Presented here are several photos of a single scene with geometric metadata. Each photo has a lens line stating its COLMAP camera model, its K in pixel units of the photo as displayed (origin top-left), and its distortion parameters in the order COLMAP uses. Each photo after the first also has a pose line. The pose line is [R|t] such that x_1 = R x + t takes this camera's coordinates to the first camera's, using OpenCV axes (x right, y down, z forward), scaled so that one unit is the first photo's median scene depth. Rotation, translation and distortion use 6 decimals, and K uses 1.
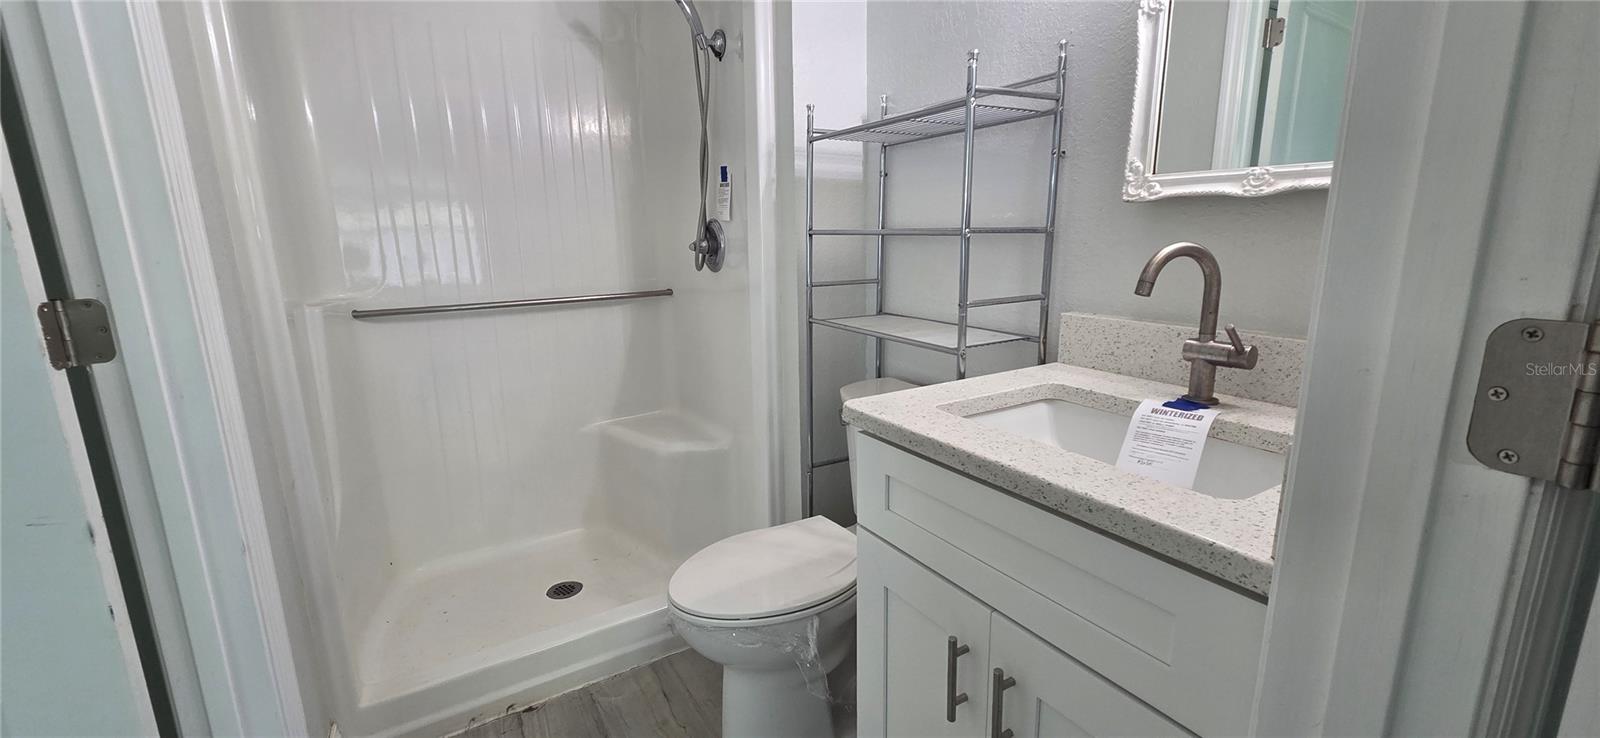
lens RADIAL K [[654.8, 0, 804.5], [0, 654.8, 374.3], [0, 0, 1]] dist [0.004604, -0.000658]
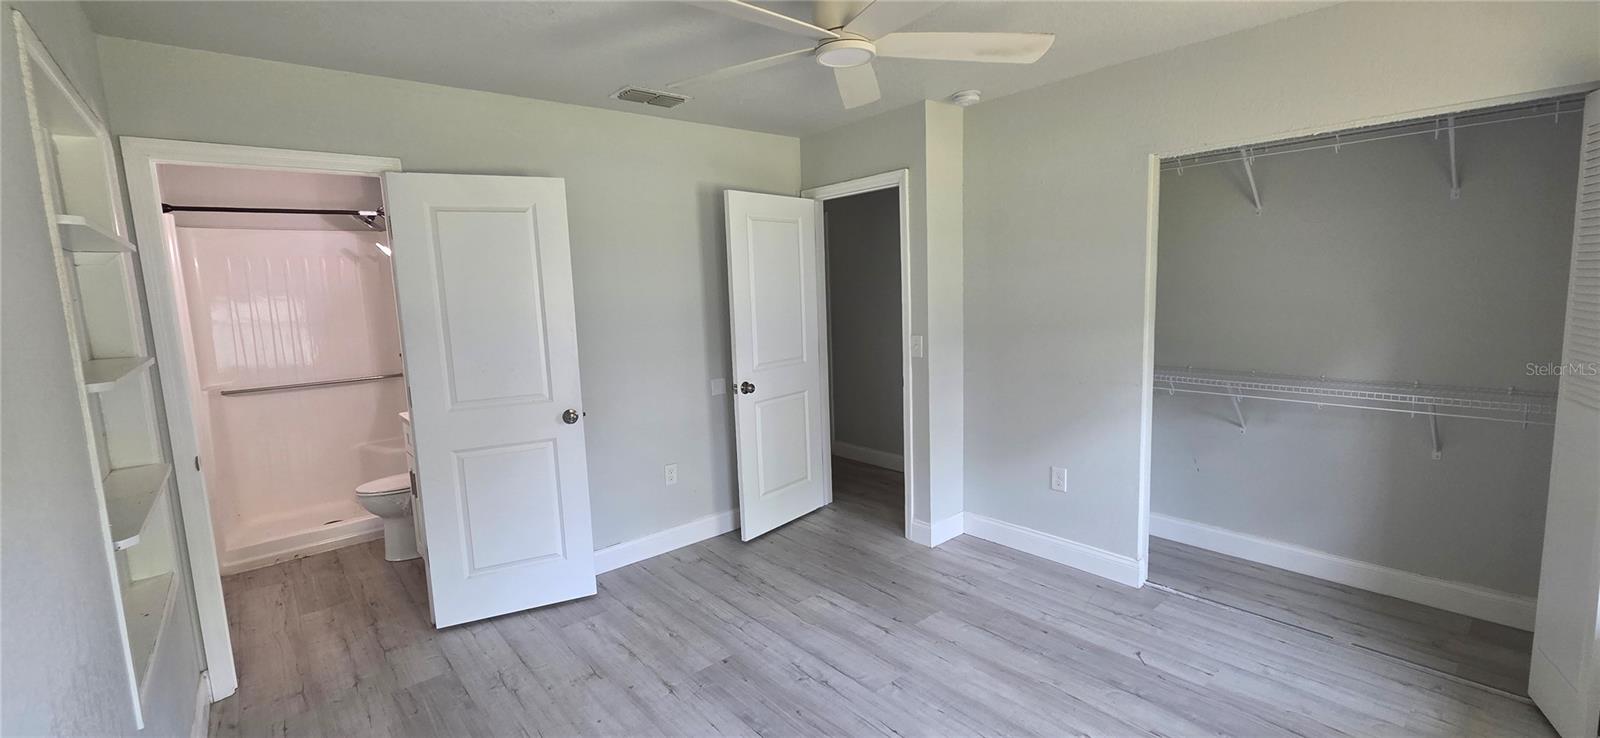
lens RADIAL K [[654.8, 0, 795.9], [0, 654.8, 372.3], [0, 0, 1]] dist [0.004604, -0.000658]
pose [[0.985921, -0.024907, 0.165344, 1.084763], [0.036709, 0.996961, -0.068714, 0.075117], [-0.163130, 0.073816, 0.983839, -1.914243]]
